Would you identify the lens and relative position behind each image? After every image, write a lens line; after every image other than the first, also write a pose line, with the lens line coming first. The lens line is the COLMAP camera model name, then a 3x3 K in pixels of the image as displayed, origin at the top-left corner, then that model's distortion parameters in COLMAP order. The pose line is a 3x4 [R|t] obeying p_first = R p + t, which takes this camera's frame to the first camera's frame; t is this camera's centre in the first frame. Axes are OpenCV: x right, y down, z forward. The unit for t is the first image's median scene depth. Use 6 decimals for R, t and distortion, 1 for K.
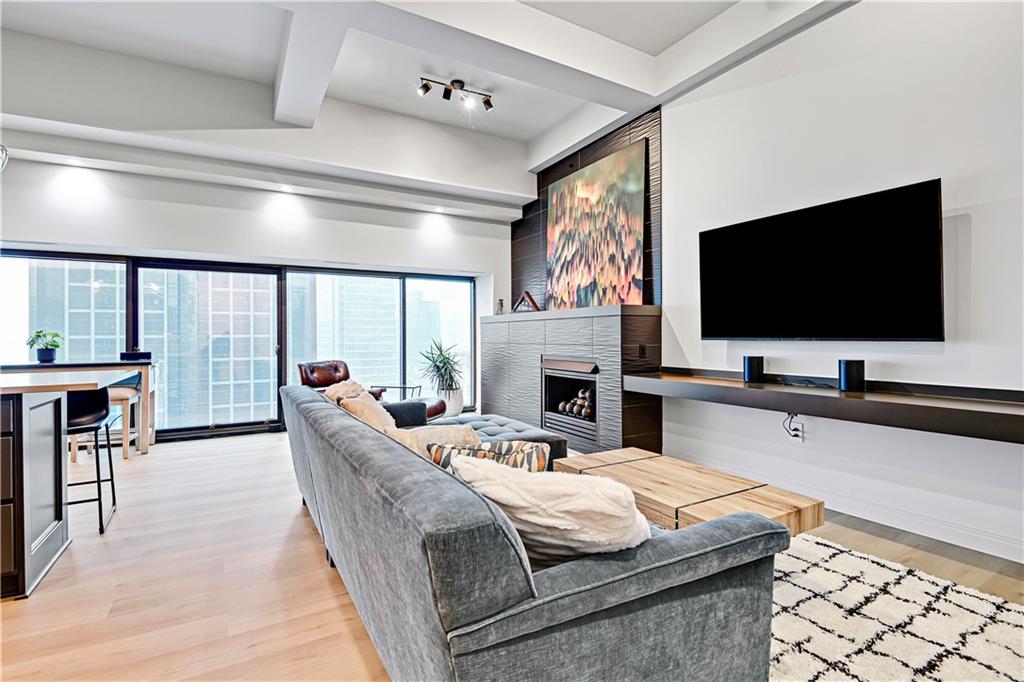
lens RADIAL K [[474.8, 0, 508.0], [0, 474.8, 340.8], [0, 0, 1]] dist [0.039558, -0.031567]
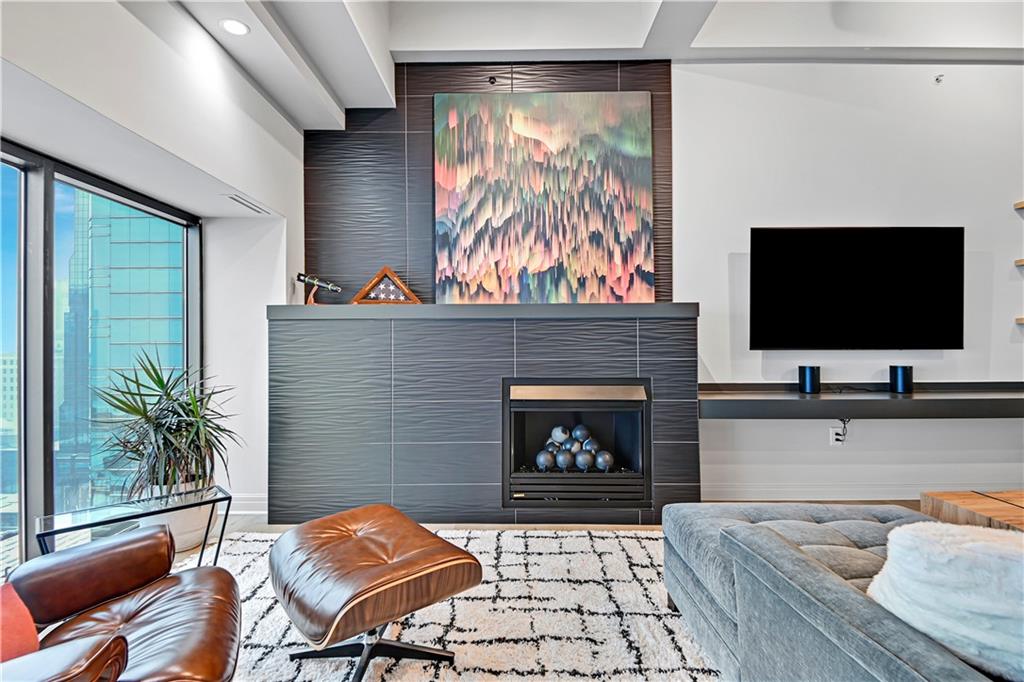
lens RADIAL K [[474.8, 0, 508.0], [0, 474.8, 340.8], [0, 0, 1]] dist [0.039558, -0.031567]
pose [[0.495506, 0.009742, 0.868550, -0.459559], [0.011575, 0.999774, -0.017818, -0.006672], [-0.868527, 0.018883, 0.495282, 0.749606]]
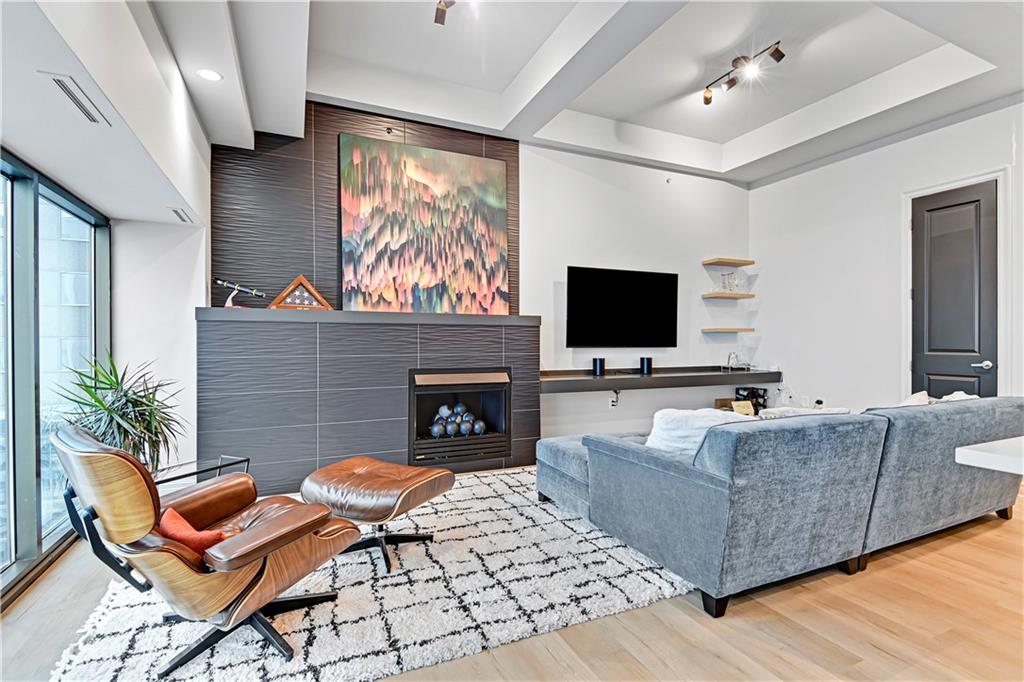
lens RADIAL K [[479.5, 0, 513.9], [0, 479.5, 345.0], [0, 0, 1]] dist [0.024581, -0.001081]
pose [[0.084618, -0.000663, 0.996413, -0.727350], [0.009860, 0.999951, -0.000172, -0.008538], [-0.996365, 0.009840, 0.084621, 0.814785]]
